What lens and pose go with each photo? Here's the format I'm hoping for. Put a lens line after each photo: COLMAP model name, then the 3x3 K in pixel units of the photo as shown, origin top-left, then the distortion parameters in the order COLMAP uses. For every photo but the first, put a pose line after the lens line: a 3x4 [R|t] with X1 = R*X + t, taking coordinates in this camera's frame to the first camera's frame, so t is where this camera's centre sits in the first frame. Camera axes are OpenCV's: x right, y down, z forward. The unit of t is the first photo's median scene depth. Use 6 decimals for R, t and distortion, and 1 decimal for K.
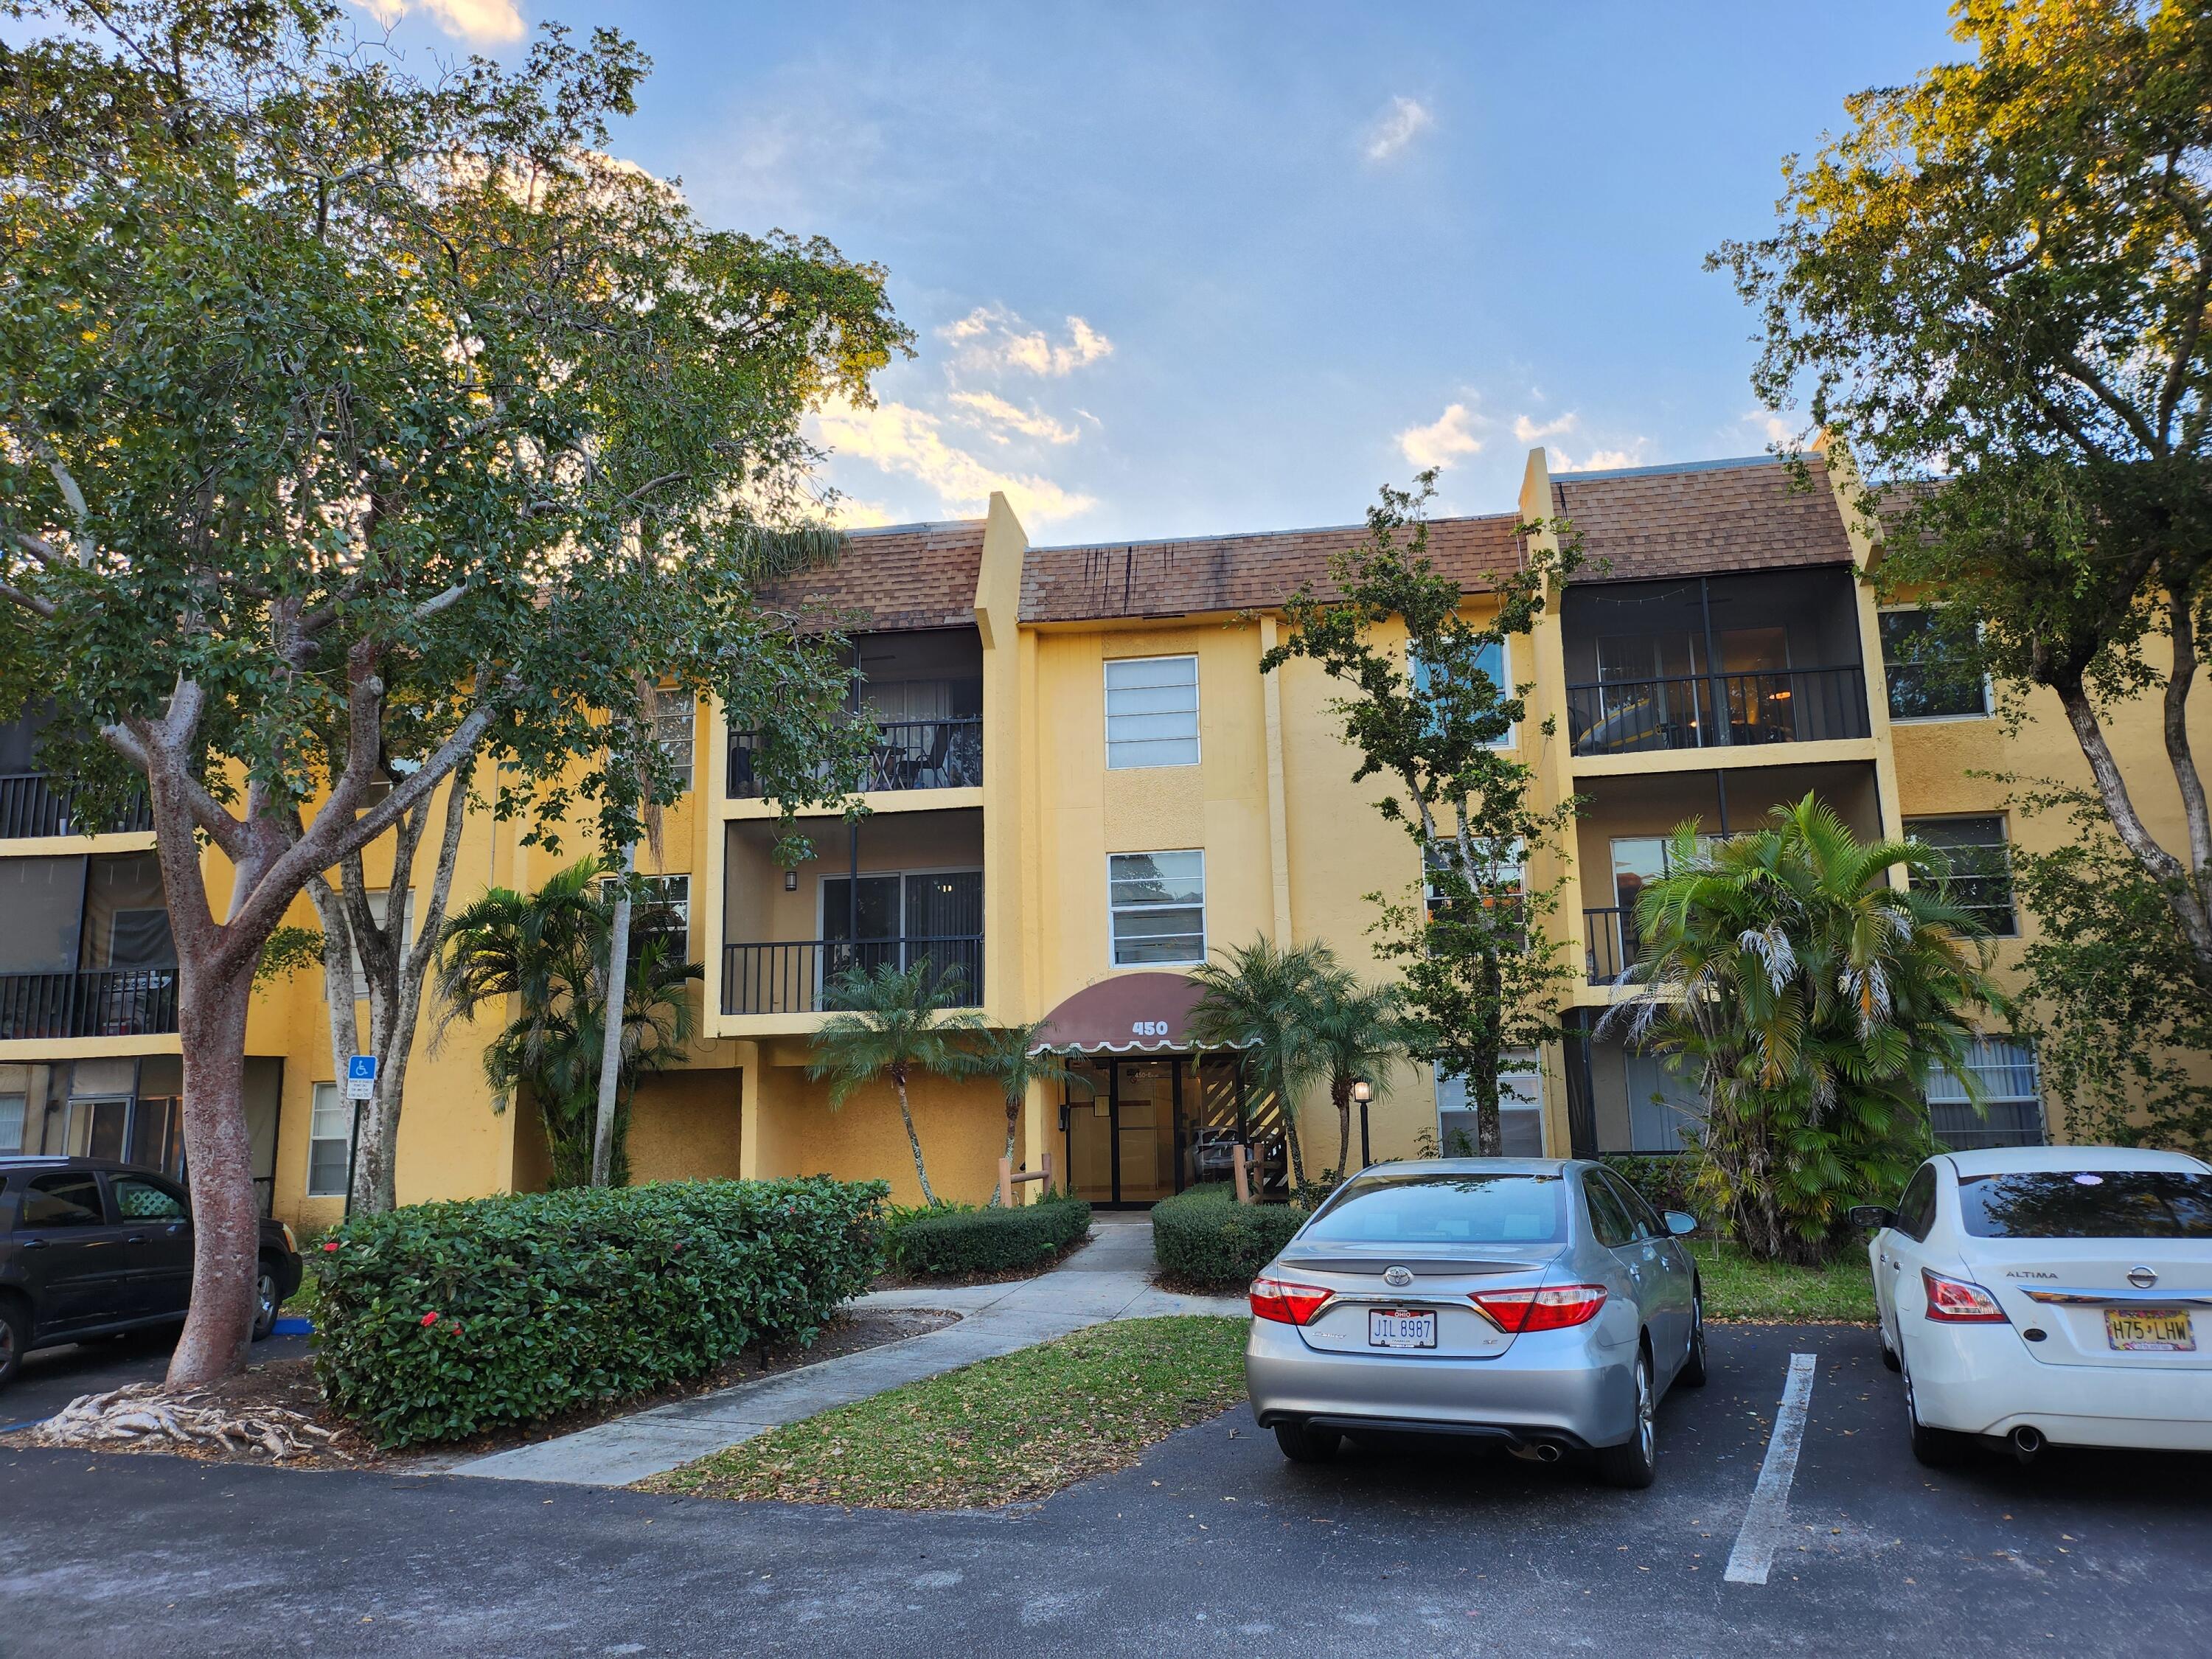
lens RADIAL K [[1545.7, 0, 1111.5], [0, 1545.7, 841.3], [0, 0, 1]] dist [0.091821, -0.088462]
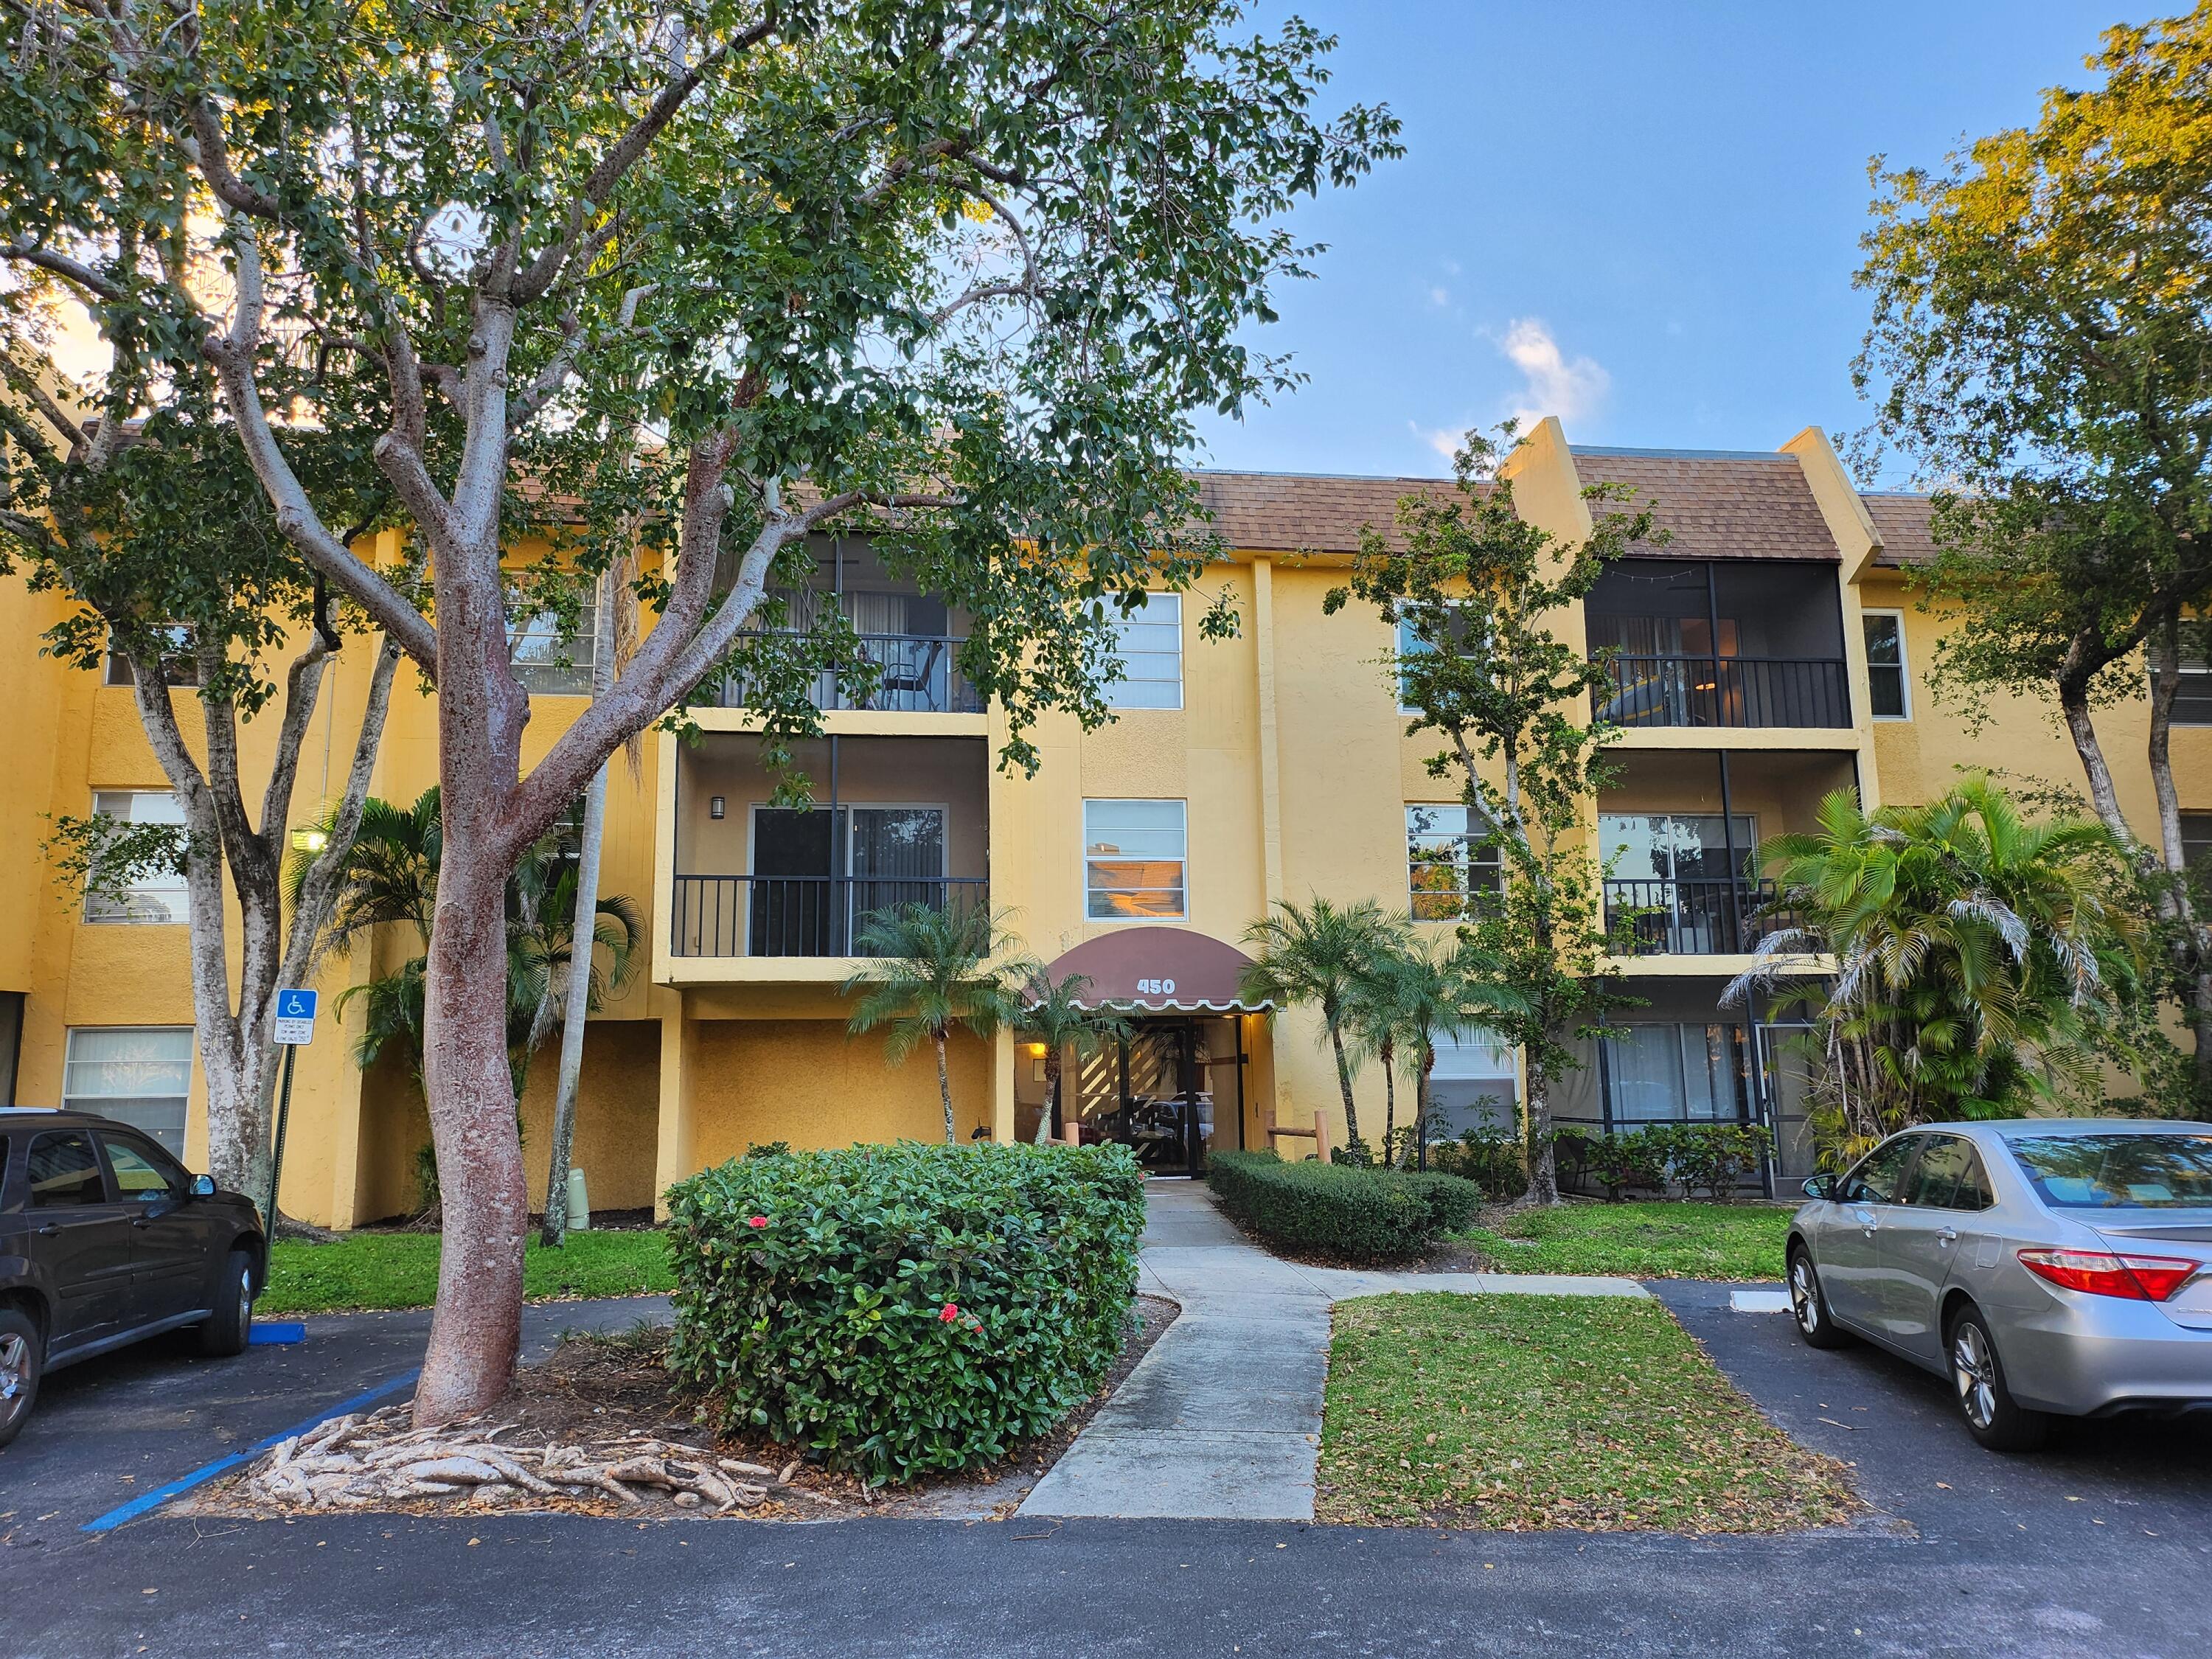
lens RADIAL K [[1545.7, 0, 1111.5], [0, 1545.7, 841.3], [0, 0, 1]] dist [0.091821, -0.088462]
pose [[0.960532, 0.053524, 0.272971, -0.276158], [-0.057719, 0.998306, 0.007354, 0.030043], [-0.272115, -0.022820, 0.961994, 0.119988]]
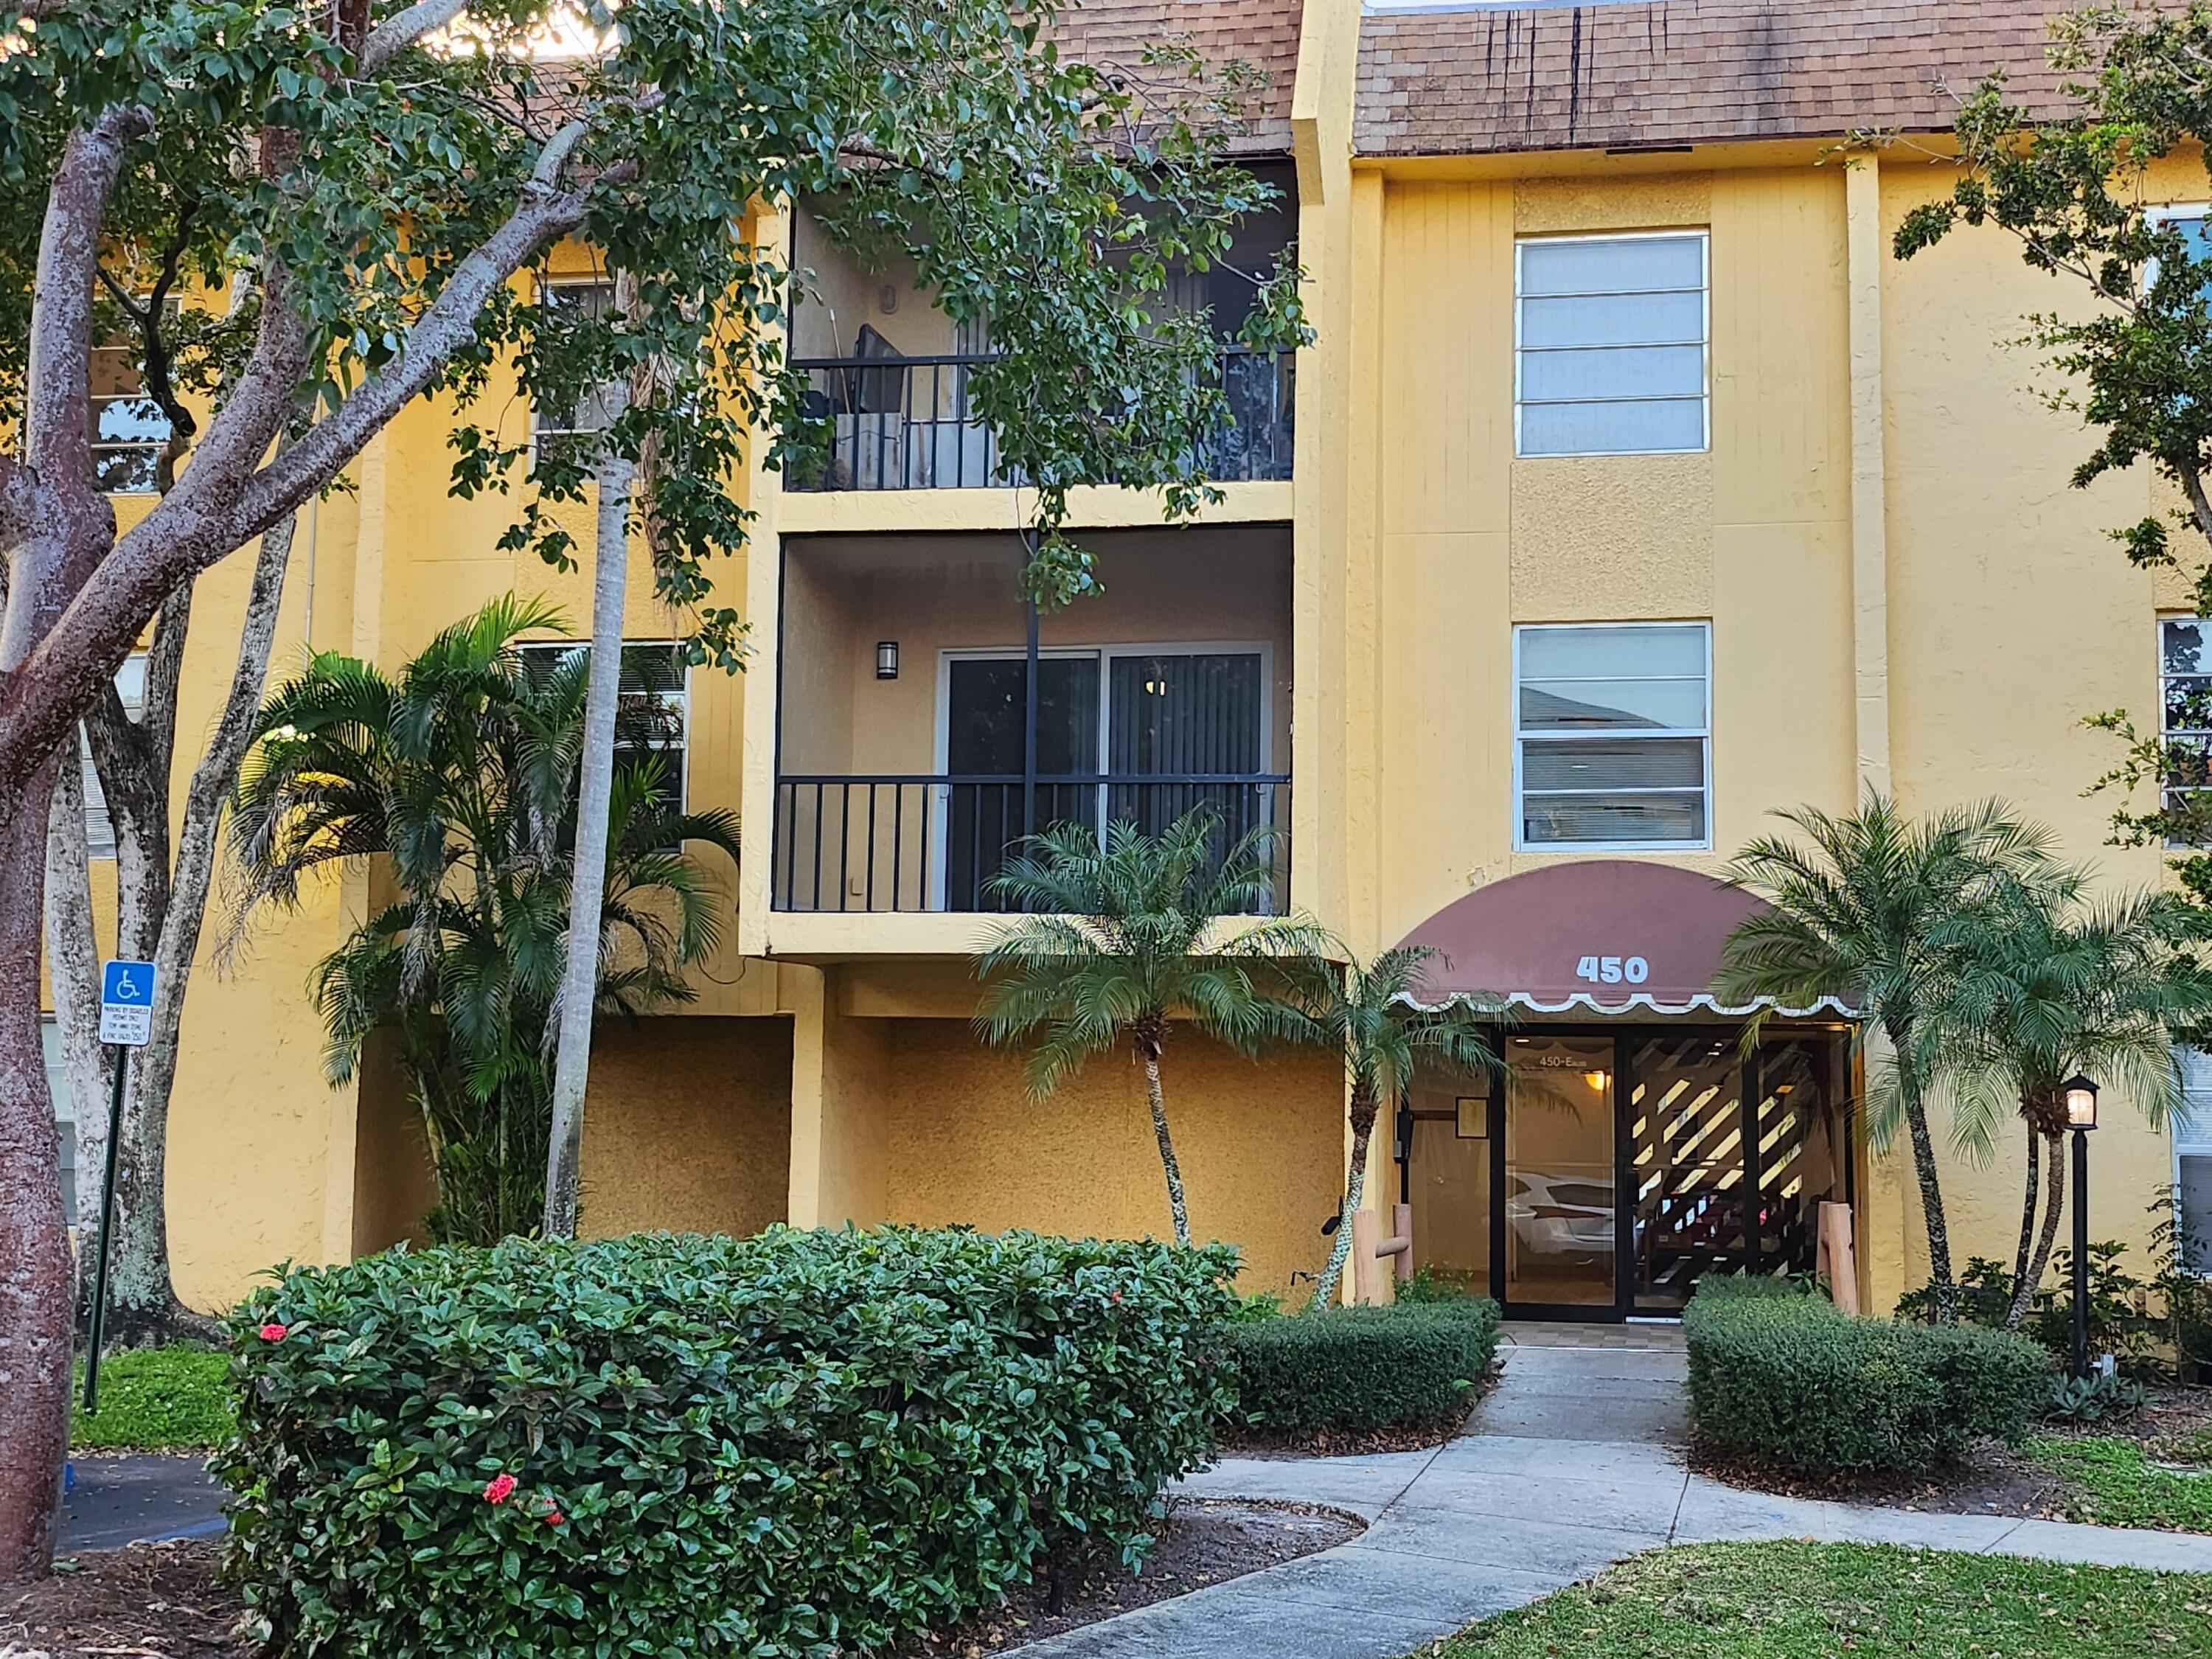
lens RADIAL K [[2856.7, 0, 1149.9], [0, 2856.7, 826.8], [0, 0, 1]] dist [0.060668, 0.004327]
pose [[0.998811, 0.033478, -0.035426, -0.100467], [-0.031042, 0.997256, 0.067209, 0.017121], [0.037578, -0.066030, 0.997110, 0.068692]]
